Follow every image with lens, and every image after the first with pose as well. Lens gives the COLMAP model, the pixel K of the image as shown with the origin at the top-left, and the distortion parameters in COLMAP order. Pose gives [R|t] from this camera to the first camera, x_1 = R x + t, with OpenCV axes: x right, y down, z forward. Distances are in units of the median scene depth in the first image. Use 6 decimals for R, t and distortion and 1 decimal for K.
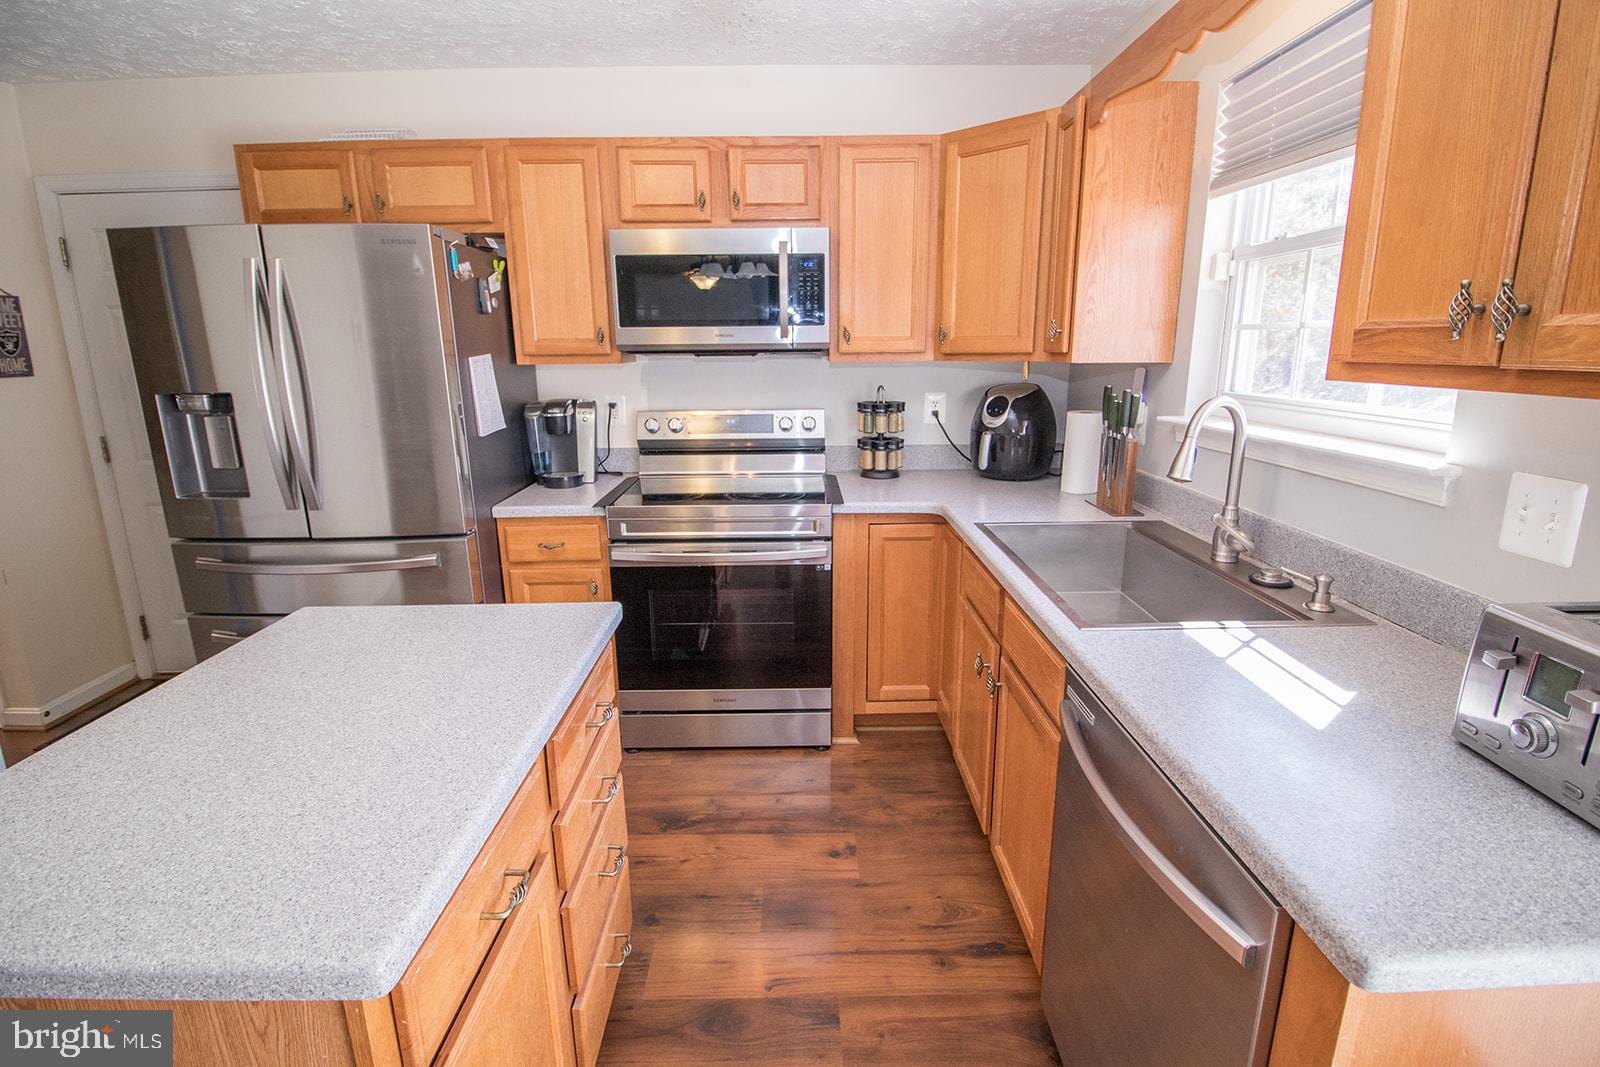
lens RADIAL K [[748.0, 0, 791.9], [0, 748.0, 529.0], [0, 0, 1]] dist [-0.000558, 0.000040]
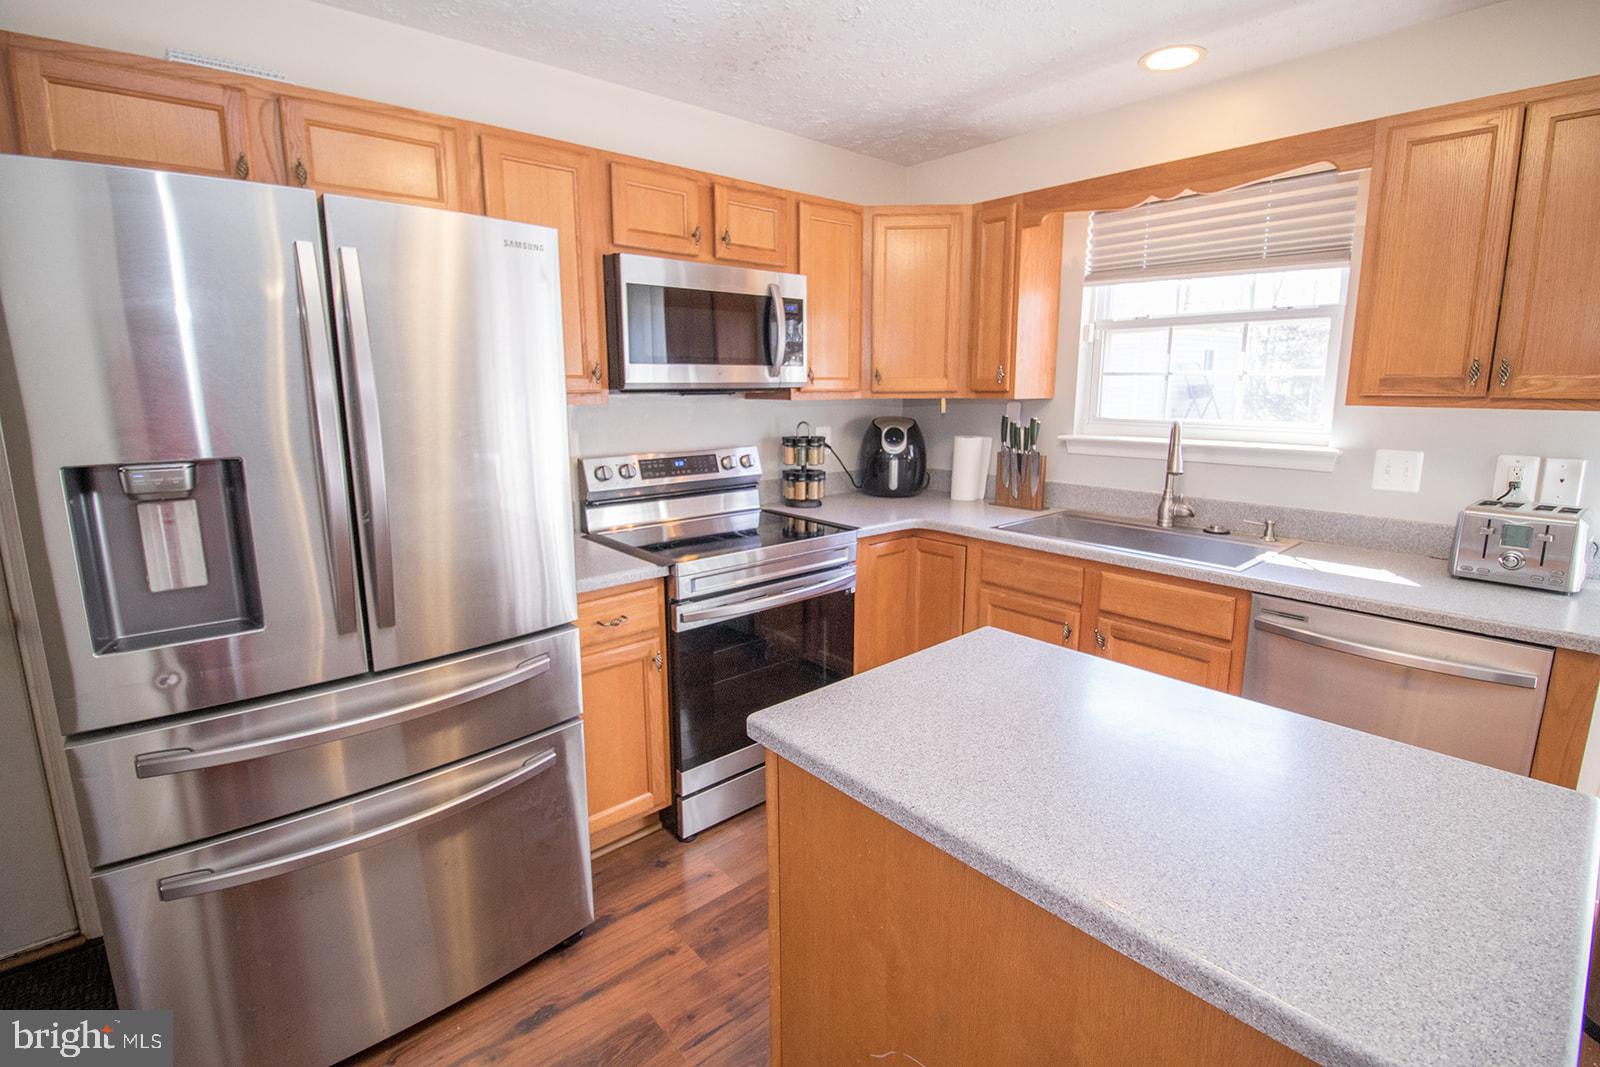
lens RADIAL K [[748.0, 0, 790.8], [0, 748.0, 526.2], [0, 0, 1]] dist [-0.000558, 0.000040]
pose [[0.754163, -0.116652, 0.646244, -0.688644], [0.152846, 0.988250, 0.000016, -0.051210], [-0.638652, 0.098764, 0.763131, 0.228858]]
